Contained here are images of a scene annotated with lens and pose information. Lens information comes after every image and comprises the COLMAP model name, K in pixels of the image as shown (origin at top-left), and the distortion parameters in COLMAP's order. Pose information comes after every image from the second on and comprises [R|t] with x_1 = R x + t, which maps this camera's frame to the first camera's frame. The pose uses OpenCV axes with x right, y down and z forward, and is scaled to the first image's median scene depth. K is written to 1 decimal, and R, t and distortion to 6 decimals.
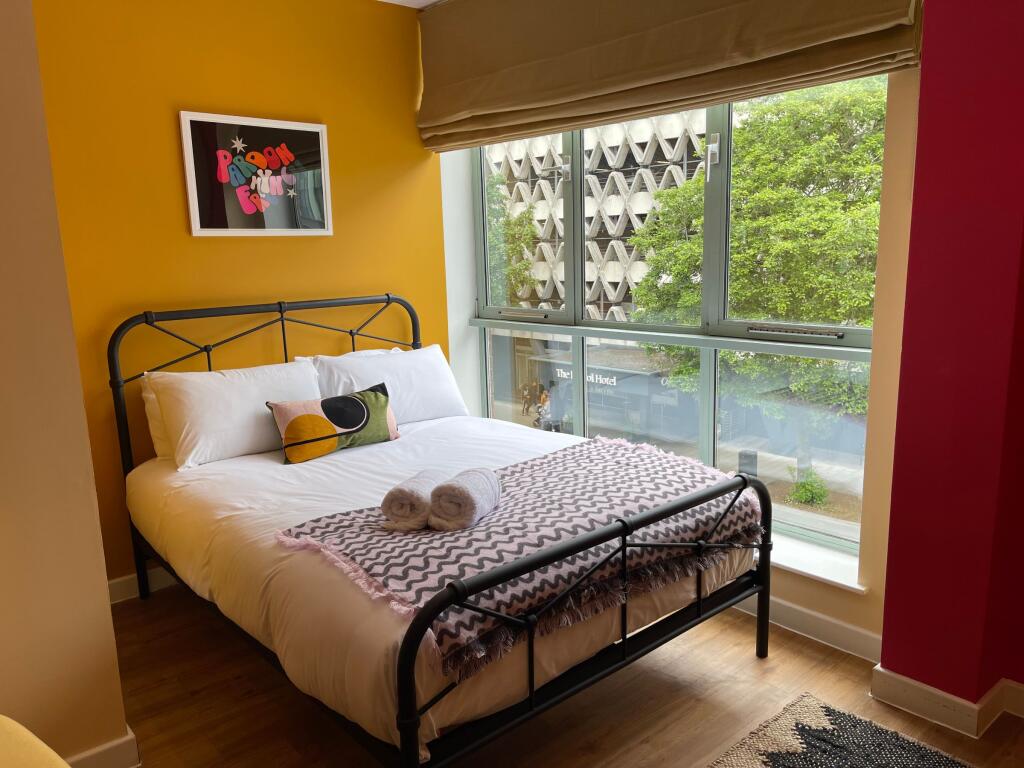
lens RADIAL K [[771.2, 0, 507.7], [0, 771.2, 388.5], [0, 0, 1]] dist [0.054690, -0.048575]
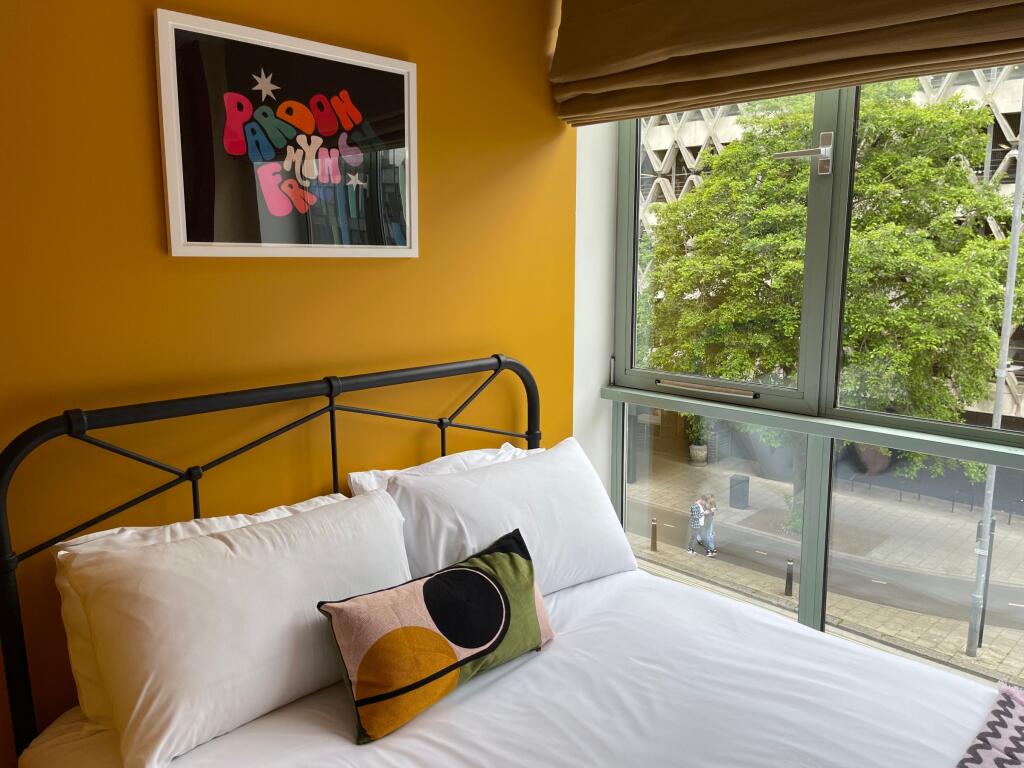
lens RADIAL K [[771.2, 0, 517.3], [0, 771.2, 376.8], [0, 0, 1]] dist [0.054690, -0.048575]
pose [[0.997939, 0.017915, 0.061625, -0.204813], [-0.016359, 0.999537, -0.025673, -0.105534], [-0.062056, 0.024612, 0.997769, 0.469779]]
